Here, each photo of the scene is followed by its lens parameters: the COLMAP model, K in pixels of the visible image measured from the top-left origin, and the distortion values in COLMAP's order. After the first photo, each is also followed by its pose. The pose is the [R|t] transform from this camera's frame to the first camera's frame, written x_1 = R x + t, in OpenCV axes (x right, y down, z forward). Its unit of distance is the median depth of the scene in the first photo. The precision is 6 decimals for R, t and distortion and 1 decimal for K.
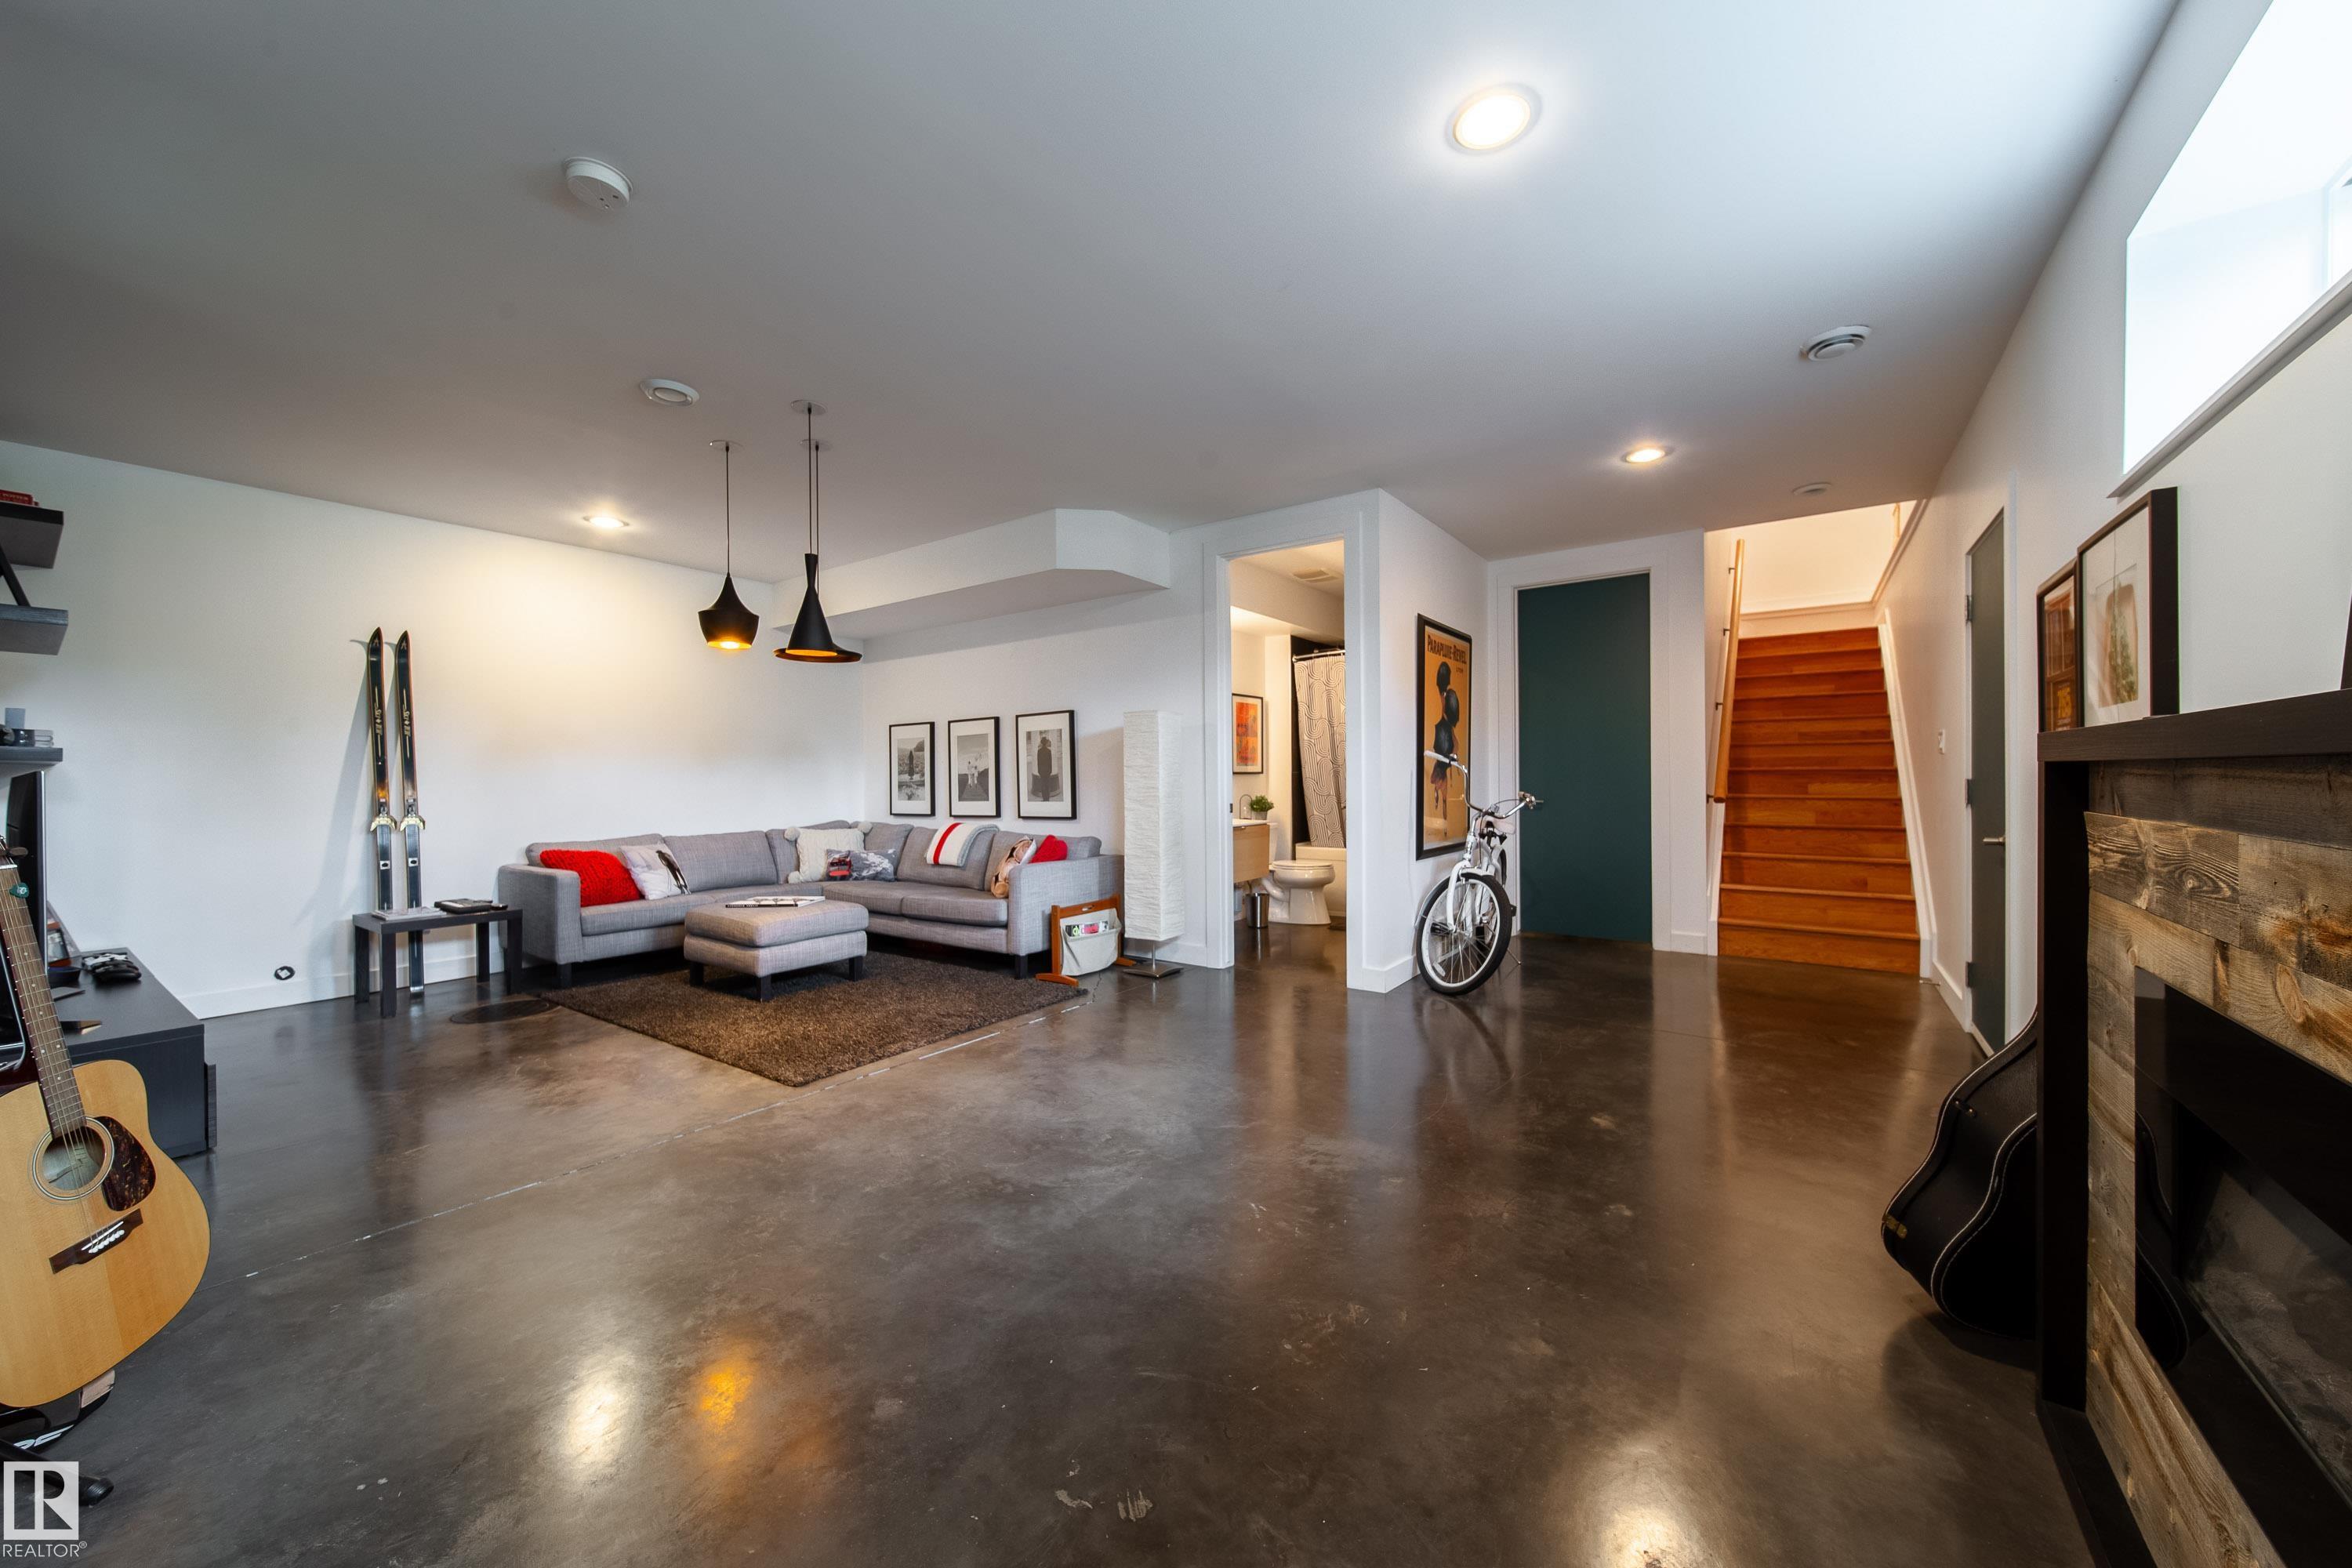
lens RADIAL K [[837.1, 0, 1177.9], [0, 837.1, 780.3], [0, 0, 1]] dist [0.008031, -0.004620]
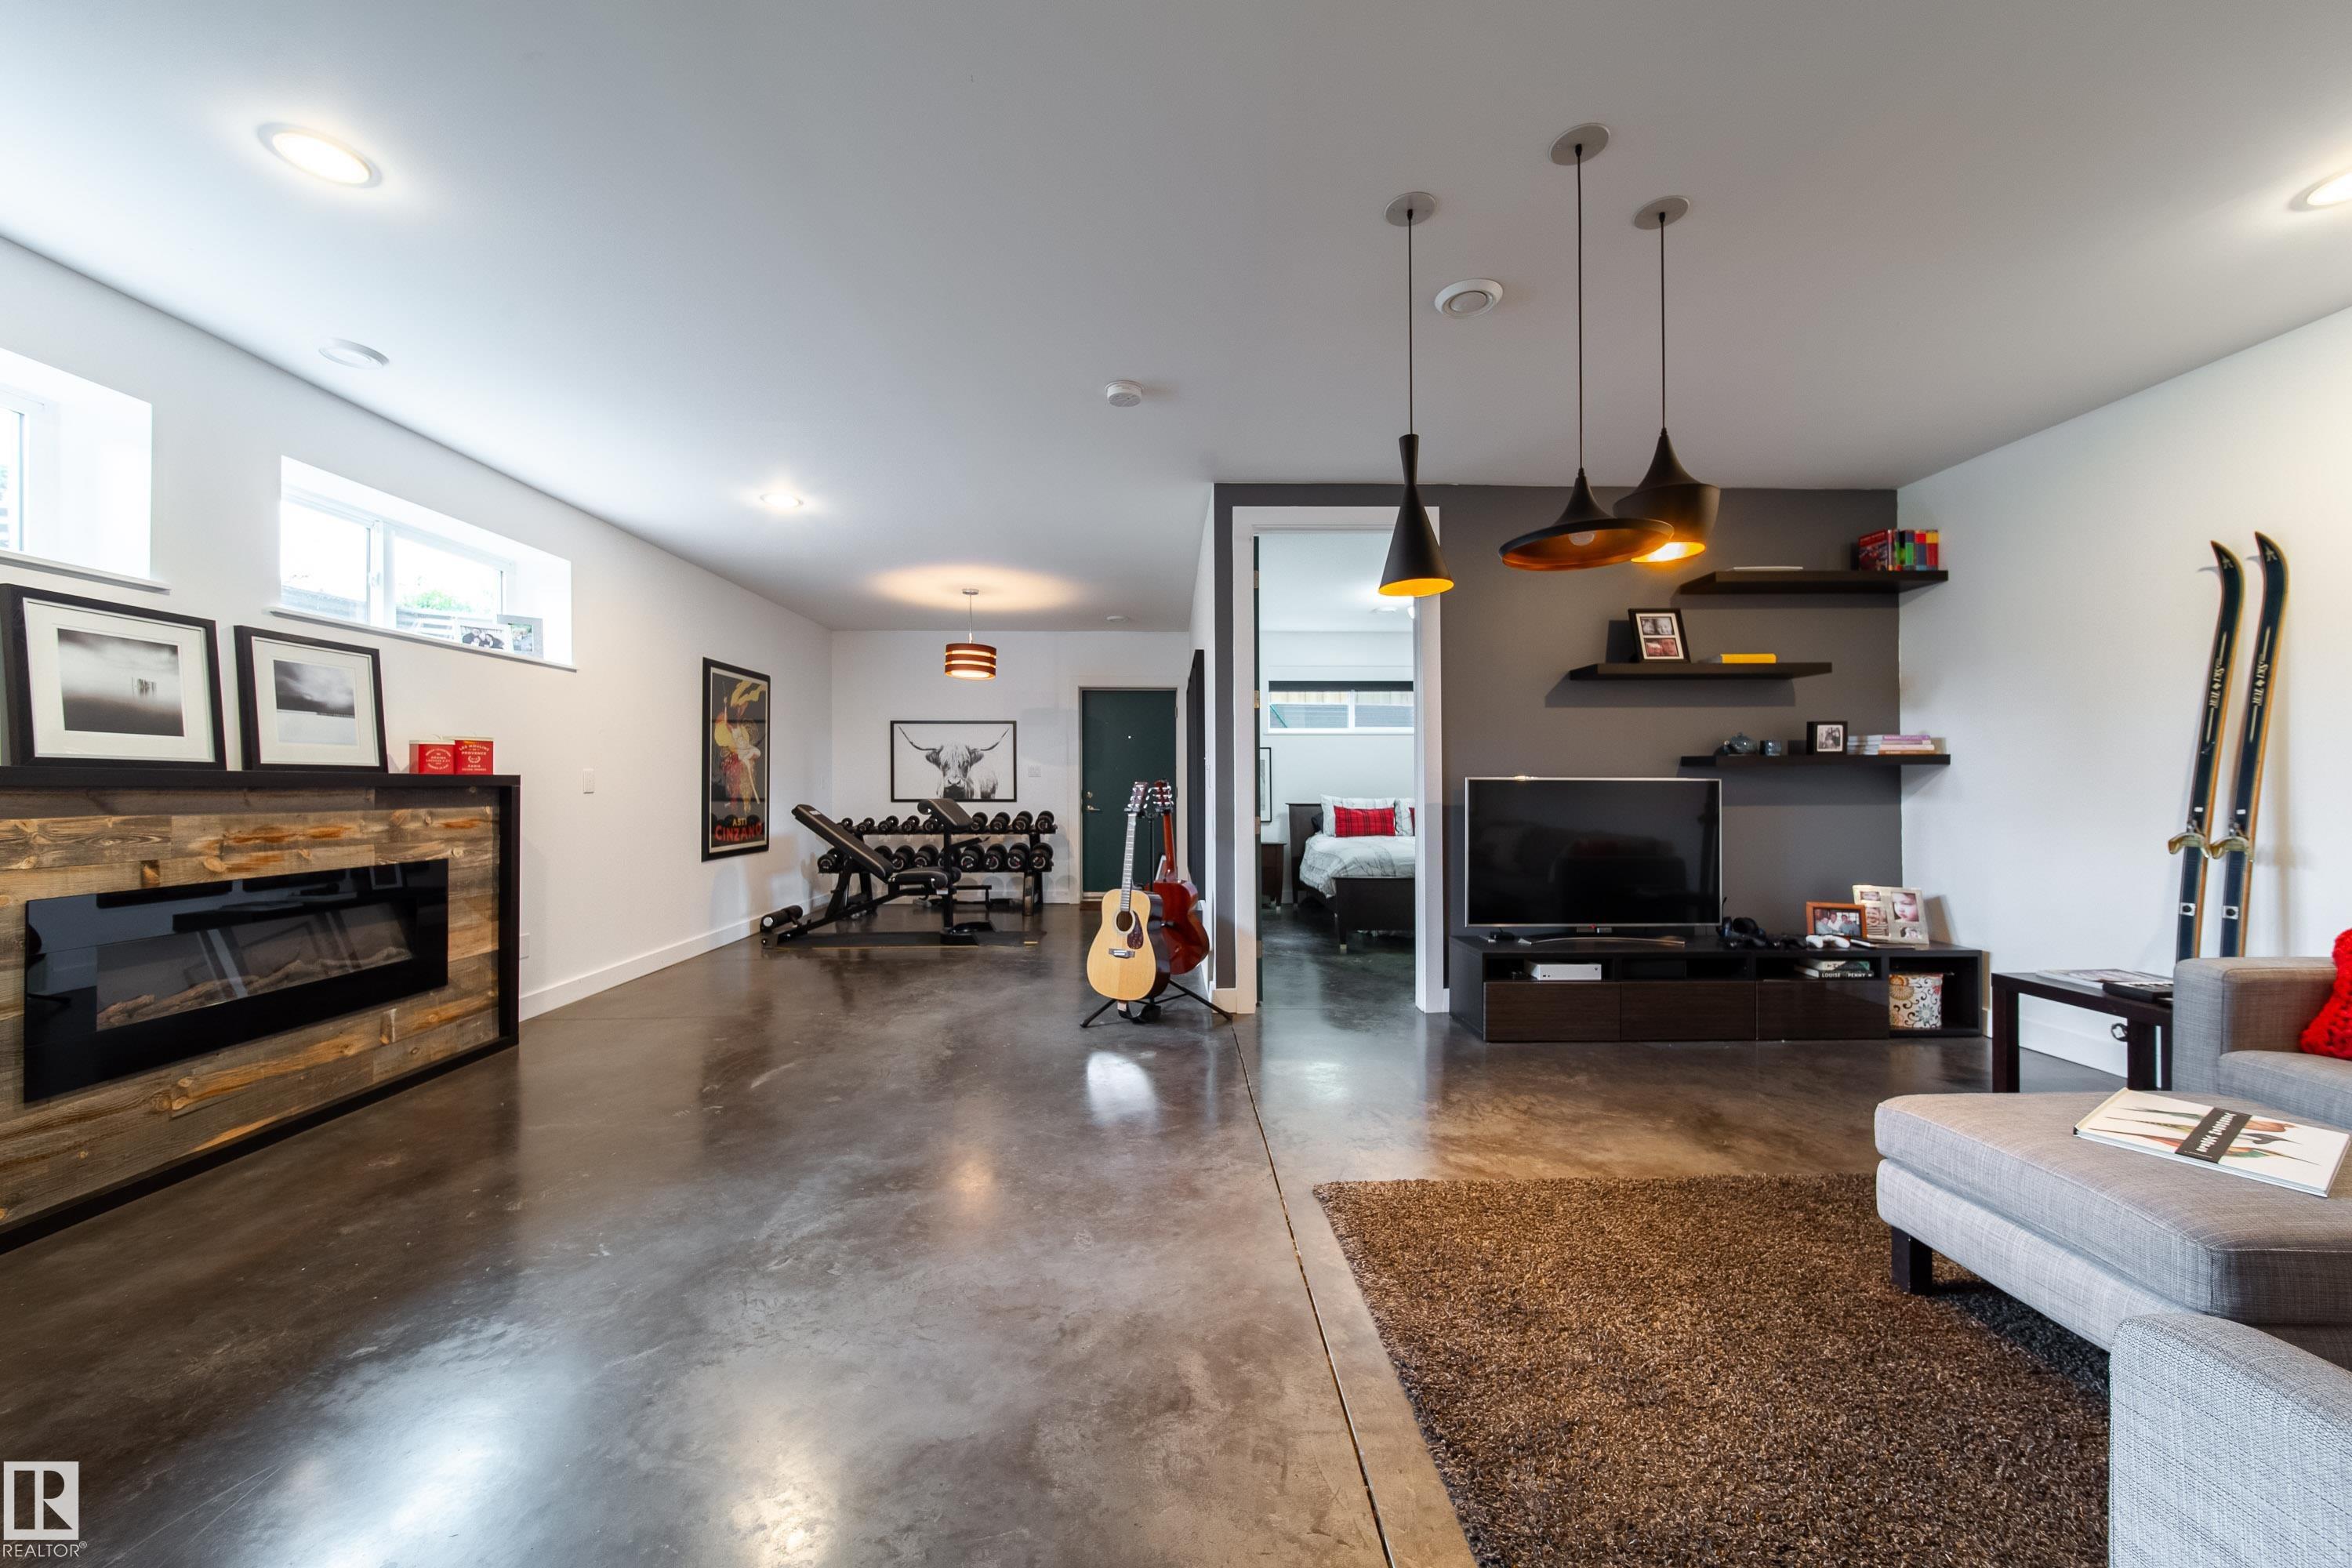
lens RADIAL K [[838.1, 0, 1172.7], [0, 838.1, 778.6], [0, 0, 1]] dist [-0.002404, -0.000120]
pose [[-0.797706, 0.004236, -0.603032, 0.070165], [0.005818, 0.999983, -0.000672, -0.004667], [0.603019, -0.004045, -0.797717, 1.019899]]
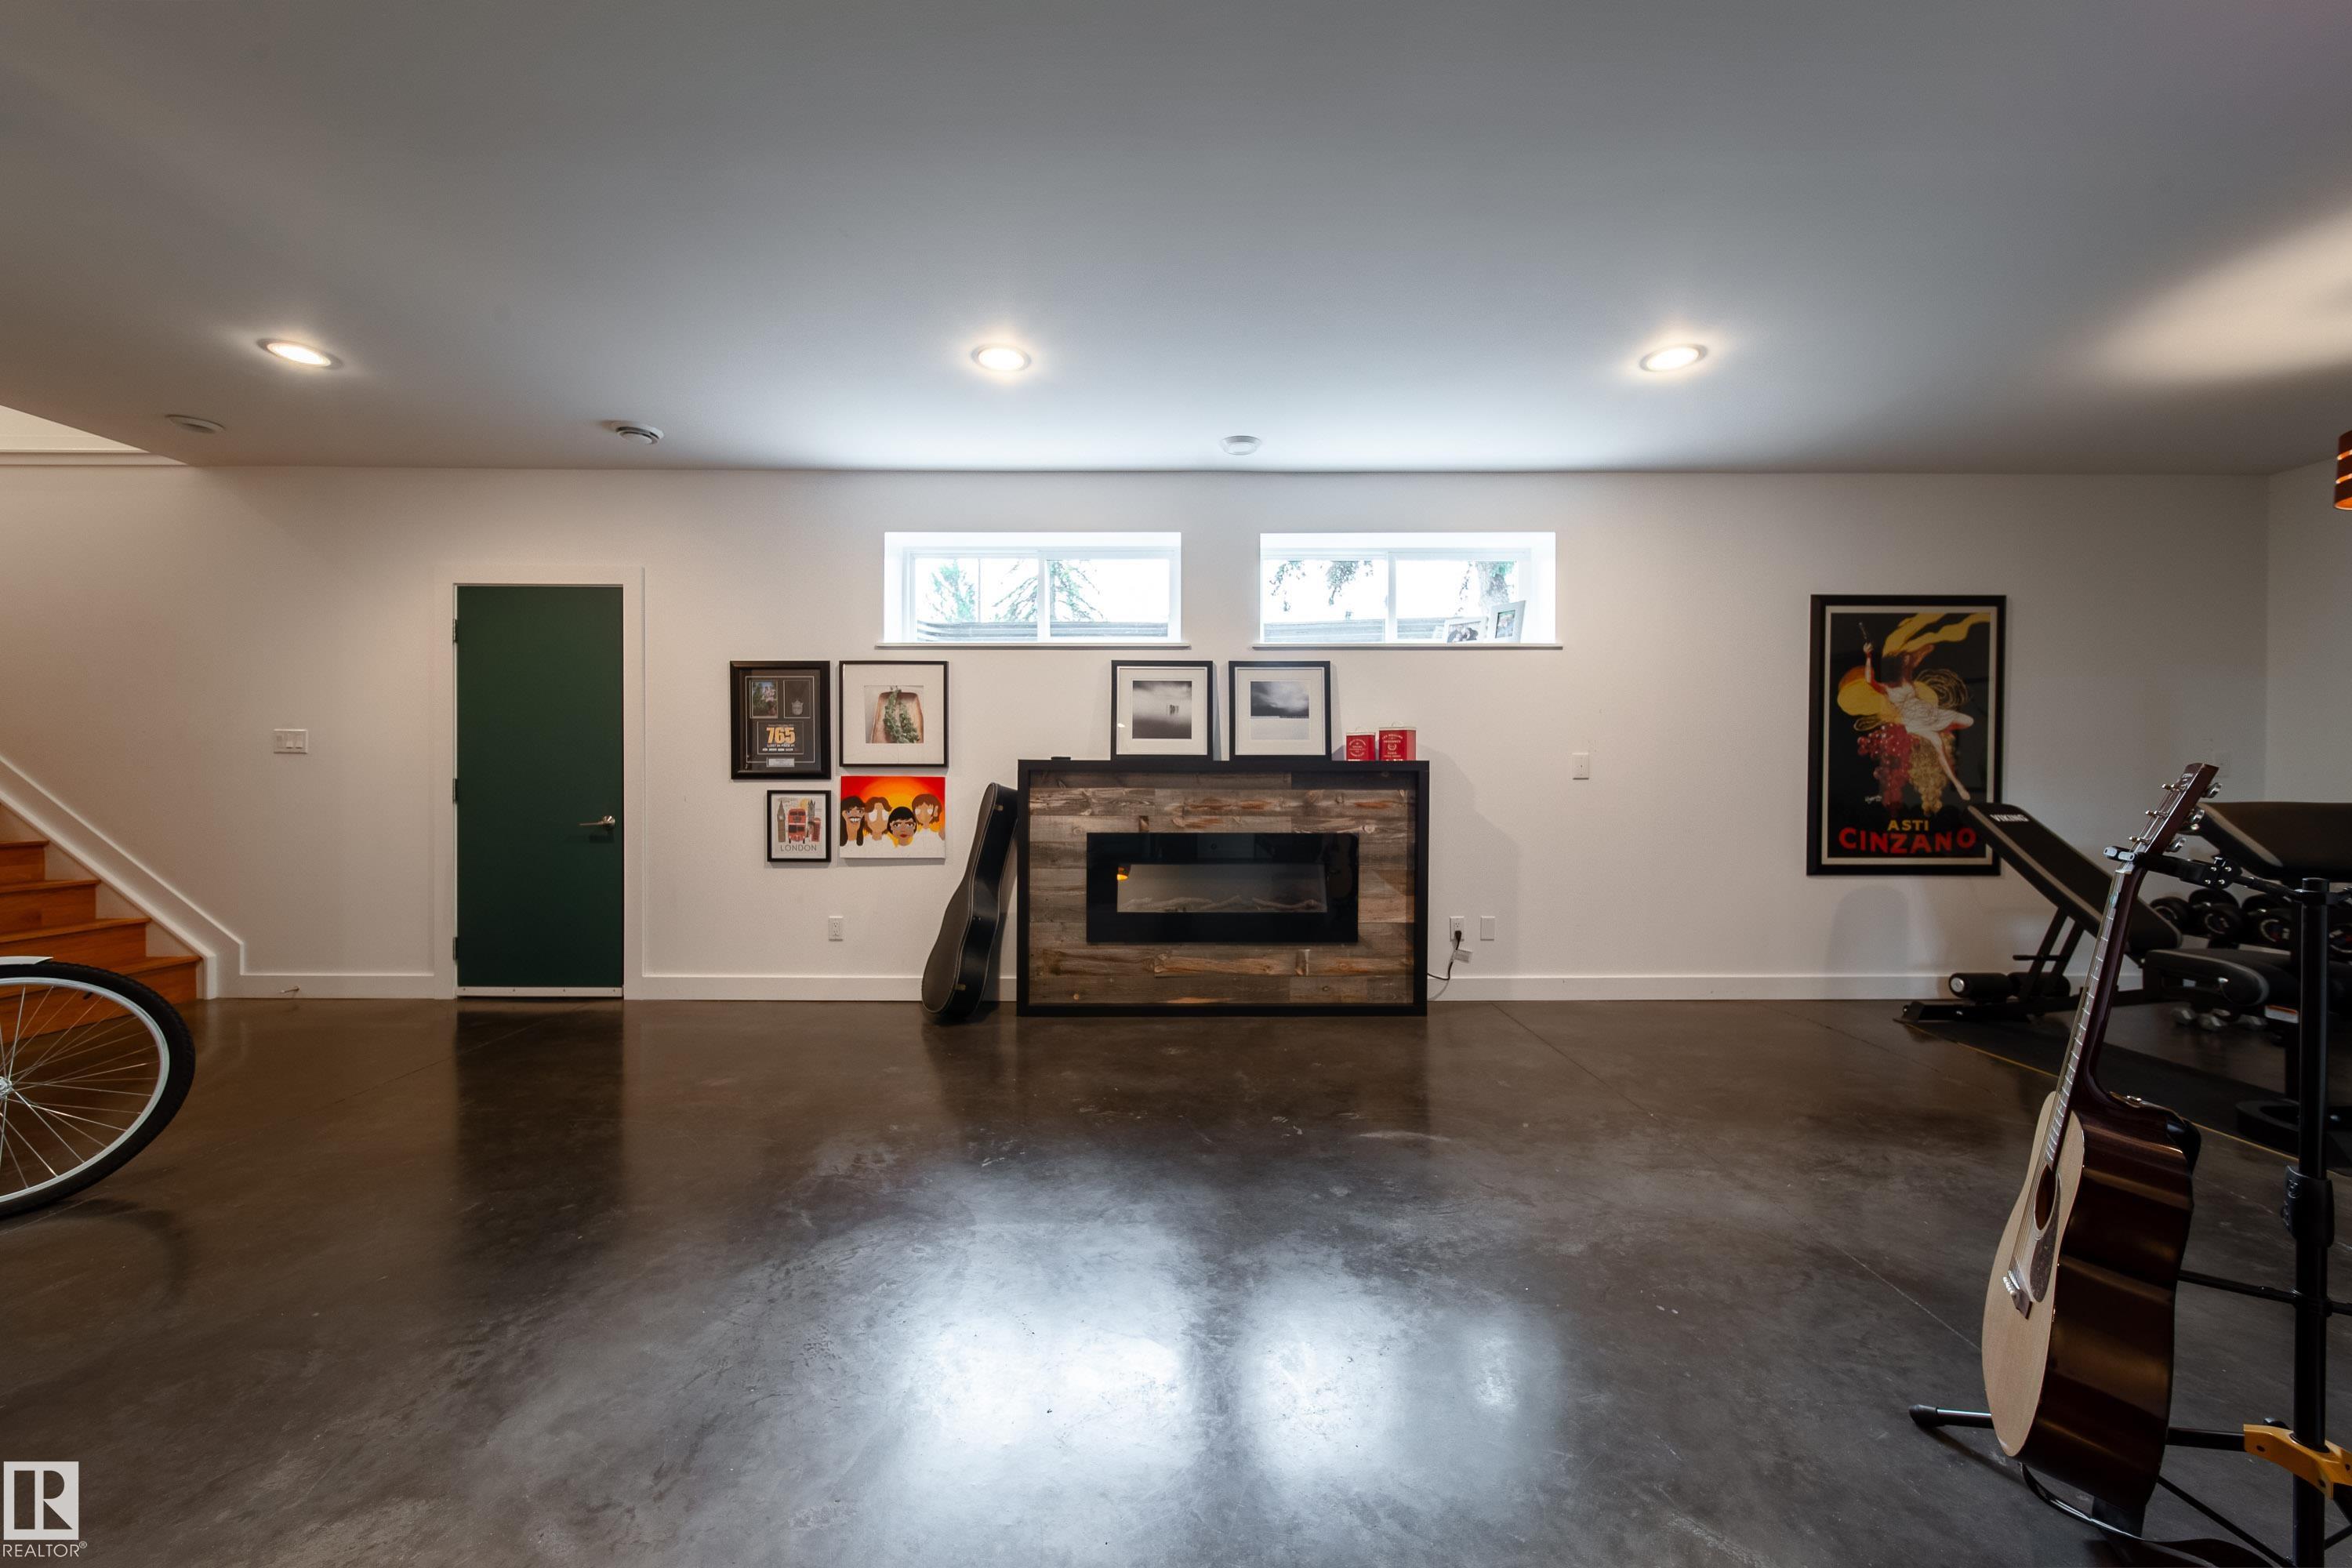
lens RADIAL K [[837.1, 0, 1177.9], [0, 837.1, 780.3], [0, 0, 1]] dist [0.008031, -0.004620]
pose [[-0.595817, -0.000181, 0.803120, -0.449625], [0.006020, 0.999971, 0.004691, 0.002266], [-0.803097, 0.007629, -0.595799, 0.698139]]
